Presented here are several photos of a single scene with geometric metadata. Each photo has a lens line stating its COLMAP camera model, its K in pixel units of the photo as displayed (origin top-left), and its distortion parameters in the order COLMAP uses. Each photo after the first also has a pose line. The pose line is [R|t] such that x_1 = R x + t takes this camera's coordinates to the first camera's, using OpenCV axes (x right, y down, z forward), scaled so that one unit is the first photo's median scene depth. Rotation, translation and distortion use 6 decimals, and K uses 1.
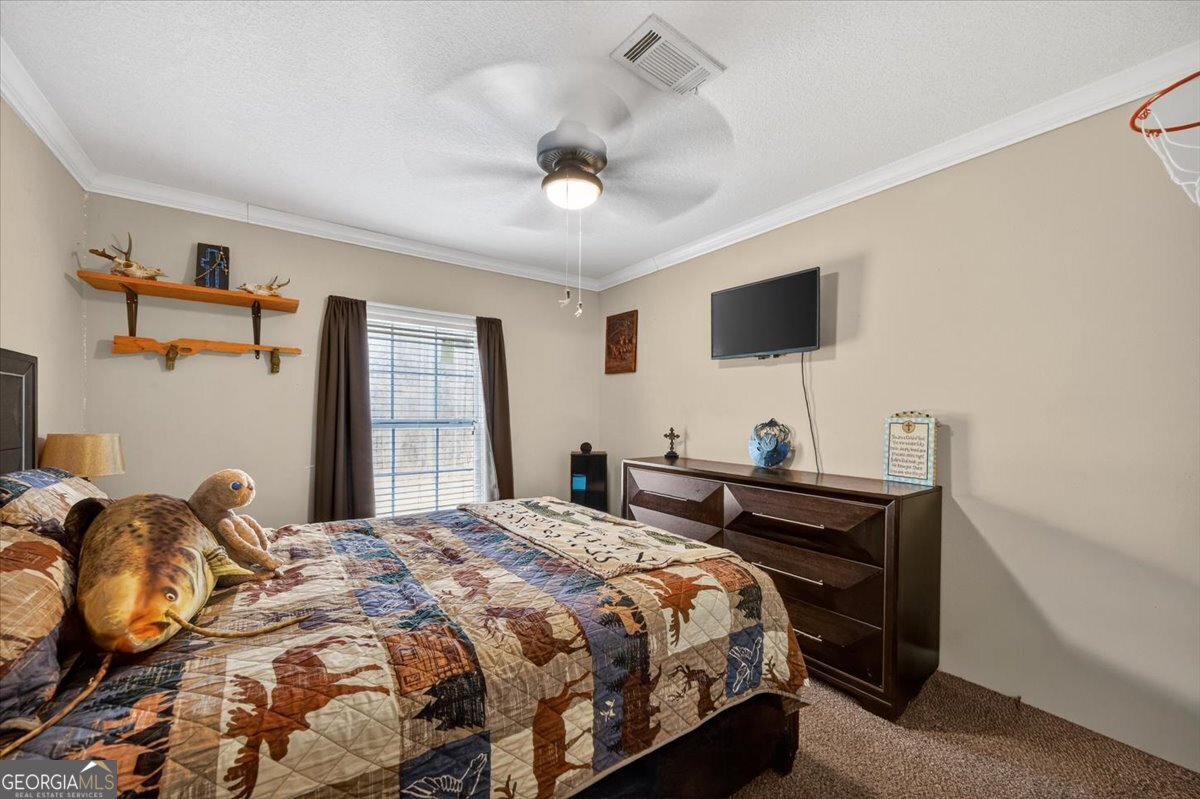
lens RADIAL K [[463.3, 0, 596.7], [0, 463.3, 410.5], [0, 0, 1]] dist [-0.003398, 0.000043]
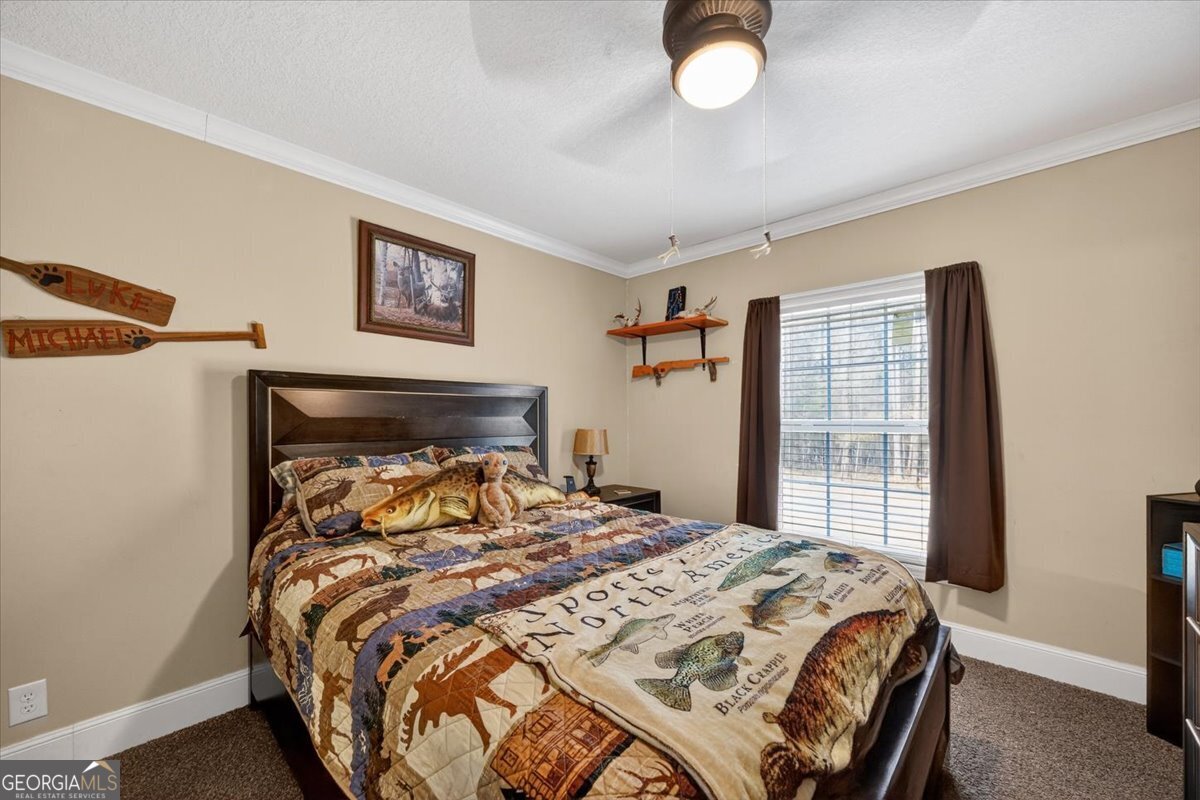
lens RADIAL K [[463.3, 0, 597.9], [0, 463.3, 411.5], [0, 0, 1]] dist [-0.003398, 0.000043]
pose [[0.198017, -0.018201, -0.980030, 0.450214], [0.014842, 0.999769, -0.015569, 0.011644], [0.980086, -0.011463, 0.198242, 0.571318]]
